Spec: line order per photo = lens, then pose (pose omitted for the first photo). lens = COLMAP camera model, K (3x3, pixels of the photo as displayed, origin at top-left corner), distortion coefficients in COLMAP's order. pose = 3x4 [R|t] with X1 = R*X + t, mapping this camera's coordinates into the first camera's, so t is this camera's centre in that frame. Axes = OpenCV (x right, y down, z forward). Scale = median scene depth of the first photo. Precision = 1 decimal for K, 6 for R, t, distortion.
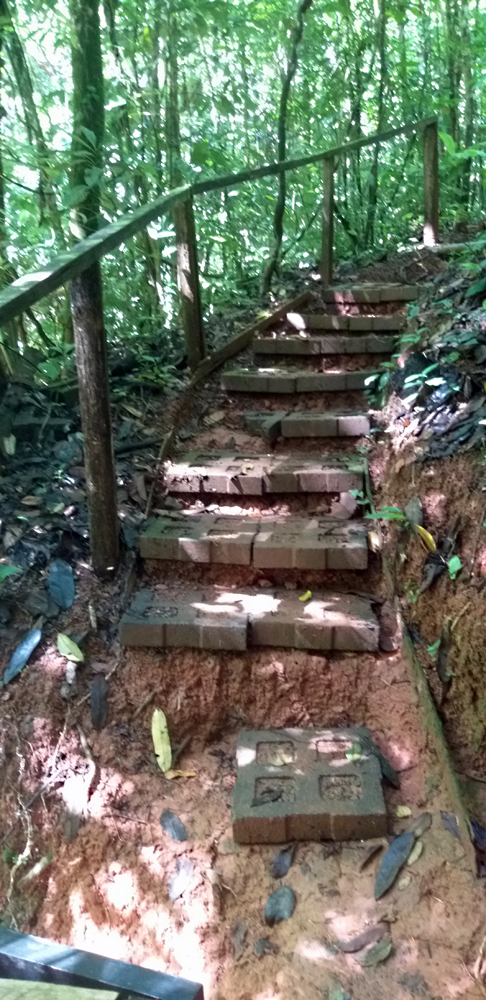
lens RADIAL K [[714.6, 0, 242.4], [0, 714.6, 497.1], [0, 0, 1]] dist [0.003127, 0.000107]
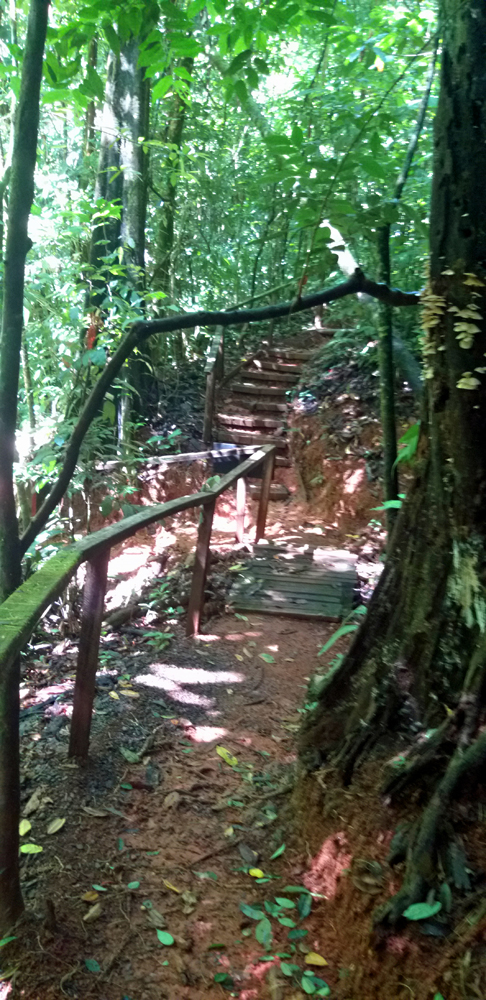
lens RADIAL K [[714.6, 0, 242.3], [0, 714.6, 501.5], [0, 0, 1]] dist [0.003127, 0.000107]
pose [[0.986075, 0.071323, 0.150228, -0.428923], [-0.072288, 0.997383, 0.000962, 0.301320], [-0.149766, -0.011808, 0.988651, -1.926530]]
